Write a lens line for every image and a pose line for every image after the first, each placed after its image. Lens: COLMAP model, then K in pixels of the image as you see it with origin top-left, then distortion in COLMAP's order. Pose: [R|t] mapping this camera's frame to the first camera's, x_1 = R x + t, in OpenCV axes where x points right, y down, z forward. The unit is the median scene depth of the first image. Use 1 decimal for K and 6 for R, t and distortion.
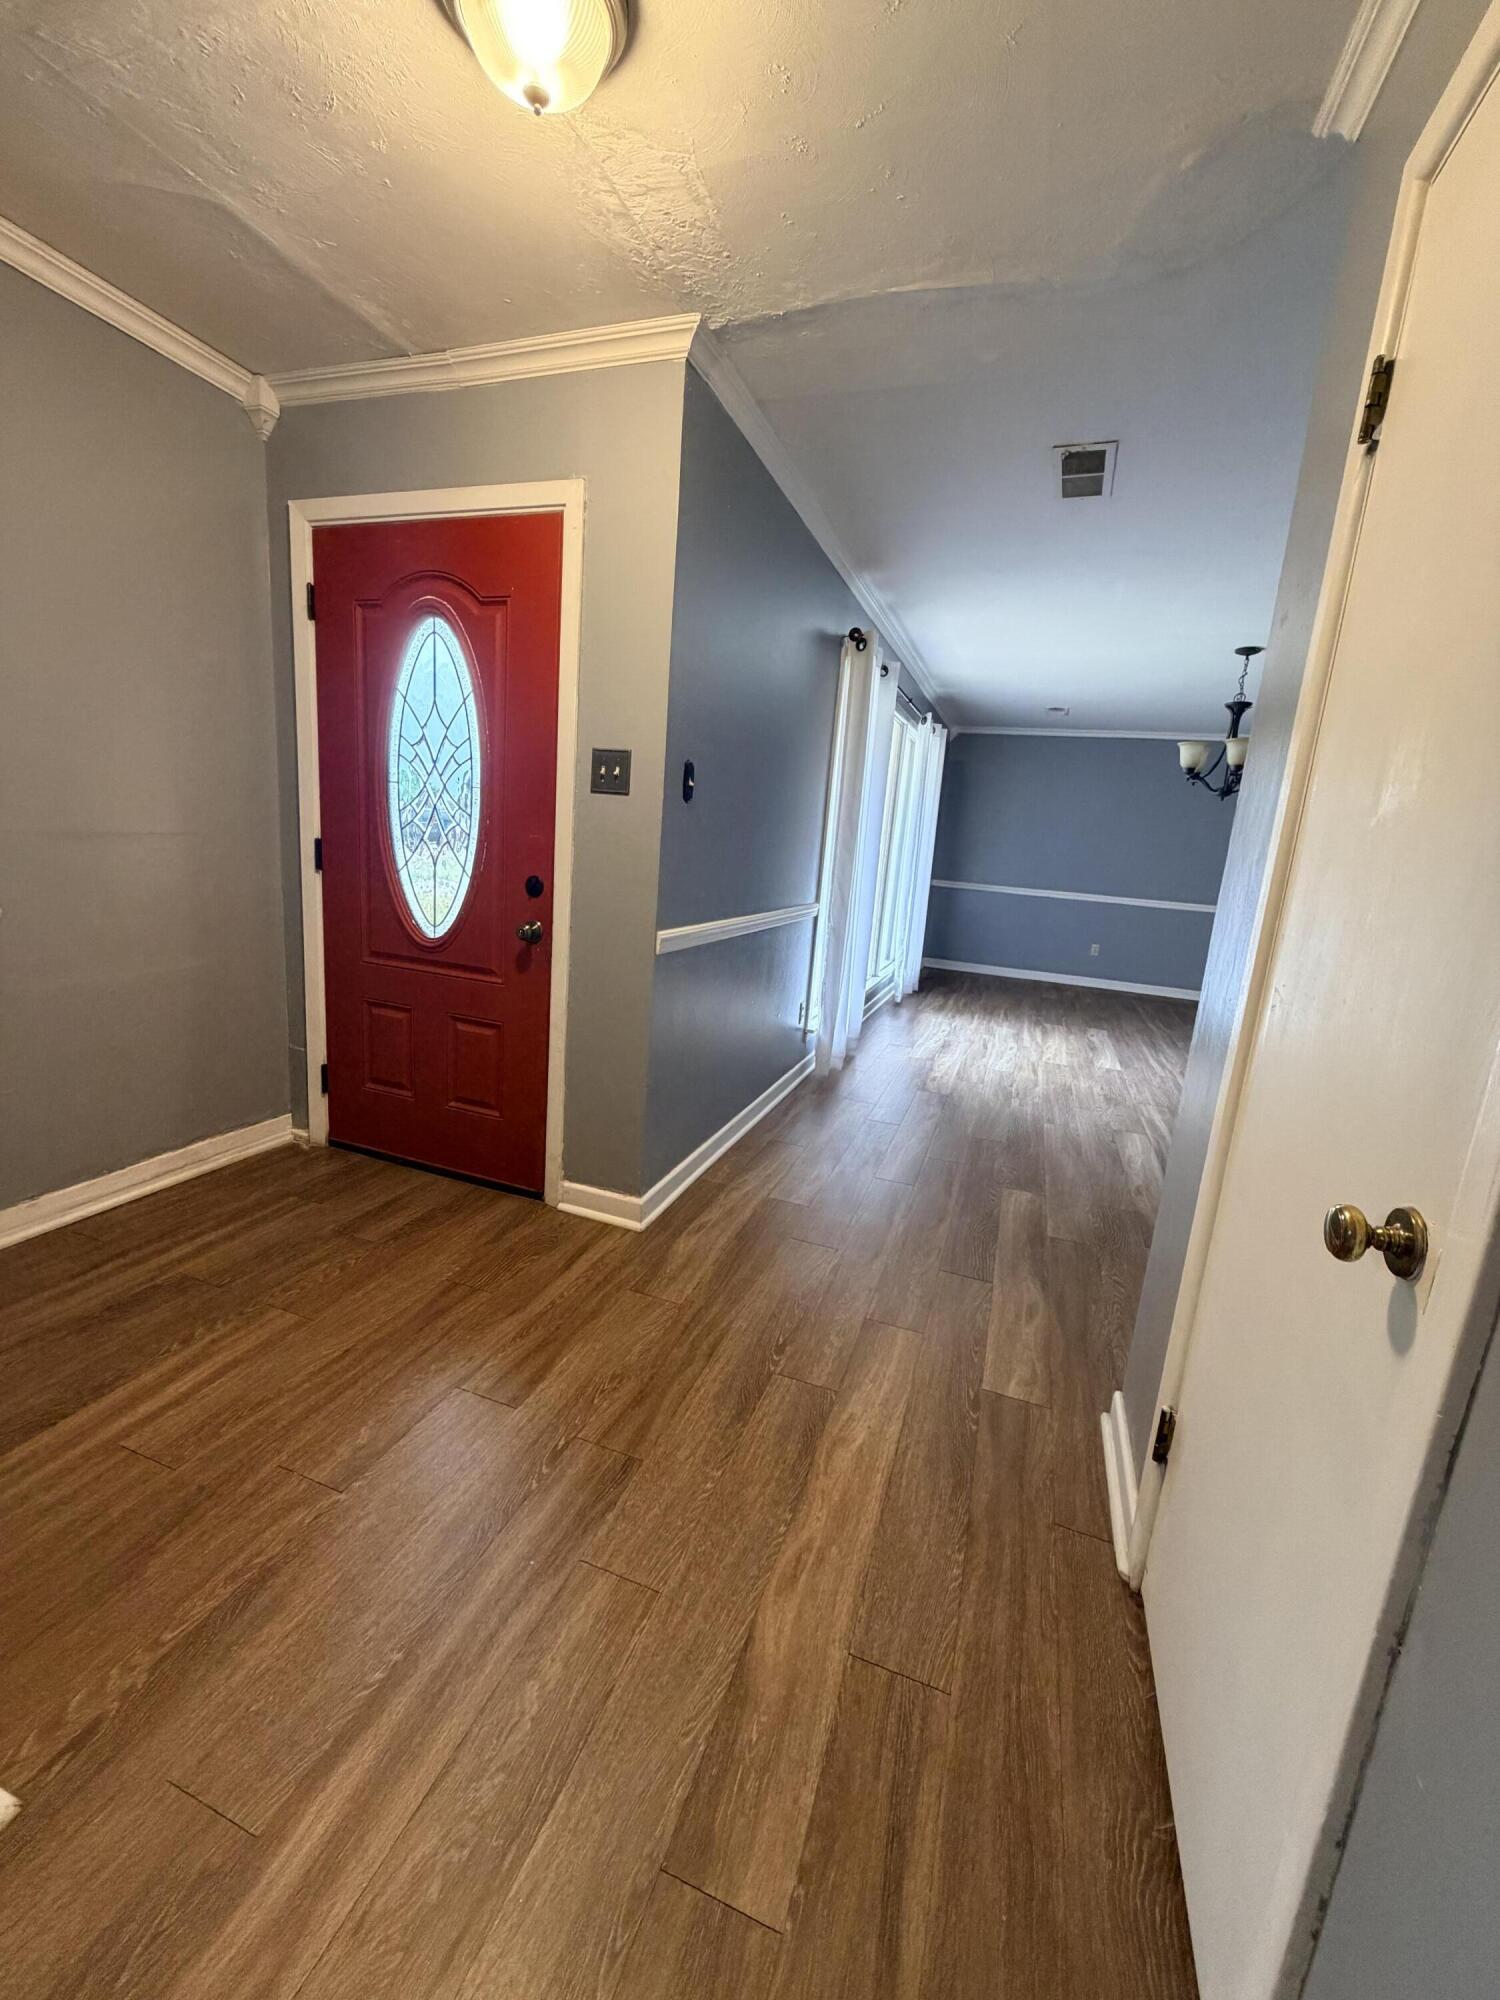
lens RADIAL K [[799.6, 0, 745.7], [0, 799.6, 995.4], [0, 0, 1]] dist [0.002210, 0.000211]
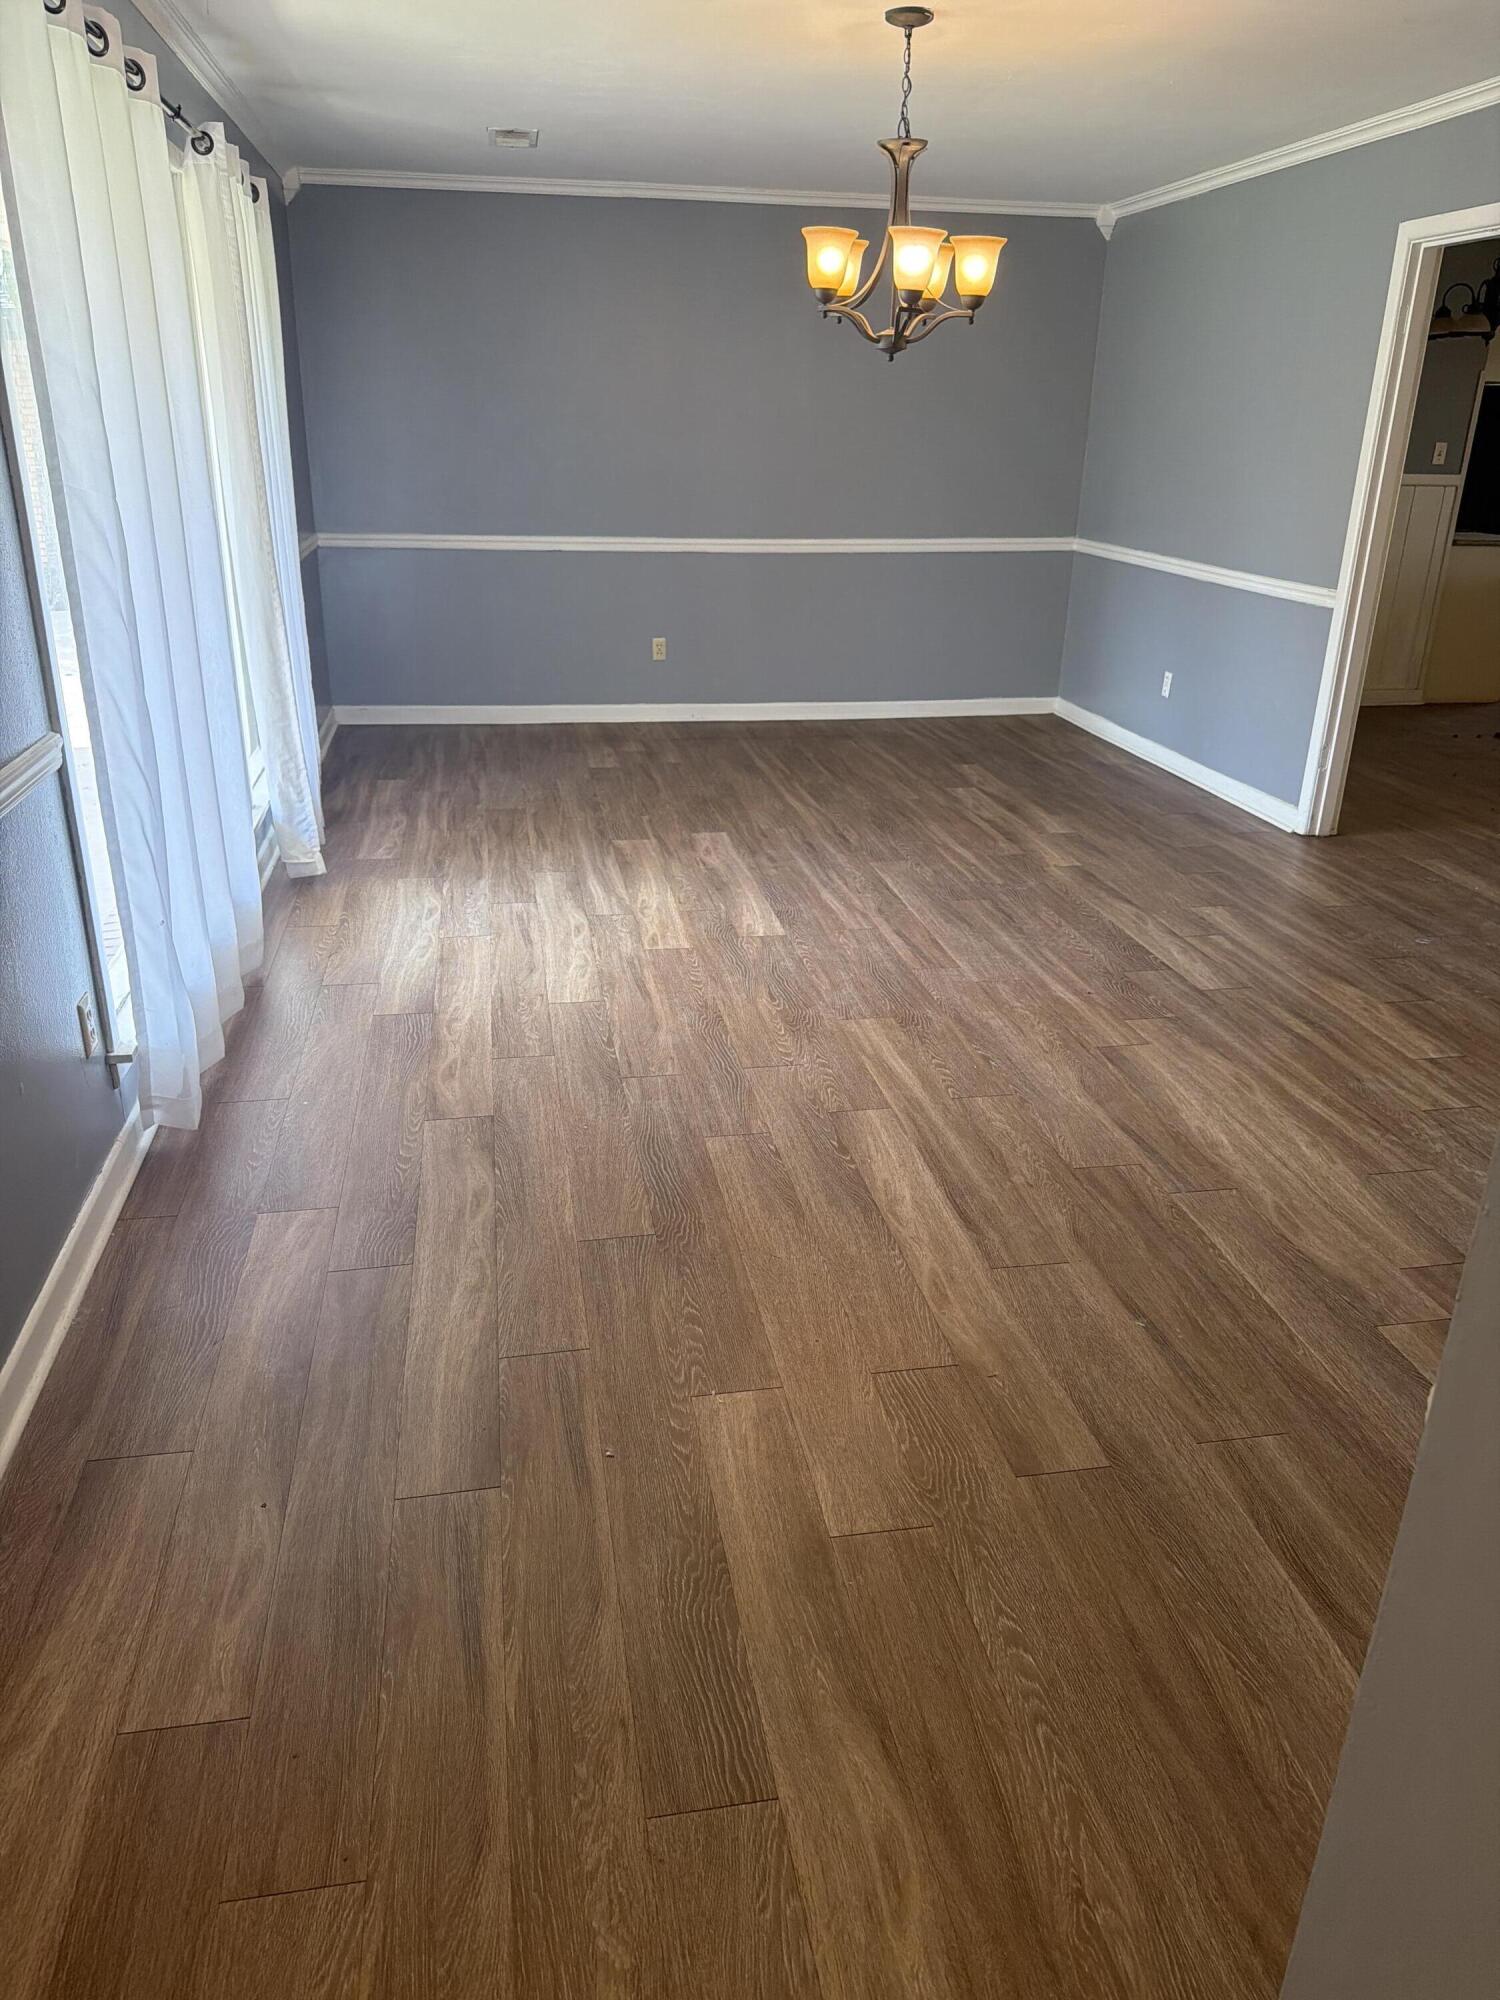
lens RADIAL K [[1400.9, 0, 748.5], [0, 1400.9, 1004.0], [0, 0, 1]] dist [0.051771, -0.048920]
pose [[0.864885, -0.243415, 0.439003, 0.046411], [0.142603, 0.957671, 0.250061, -0.105771], [-0.481289, -0.153671, 0.862987, 0.256320]]
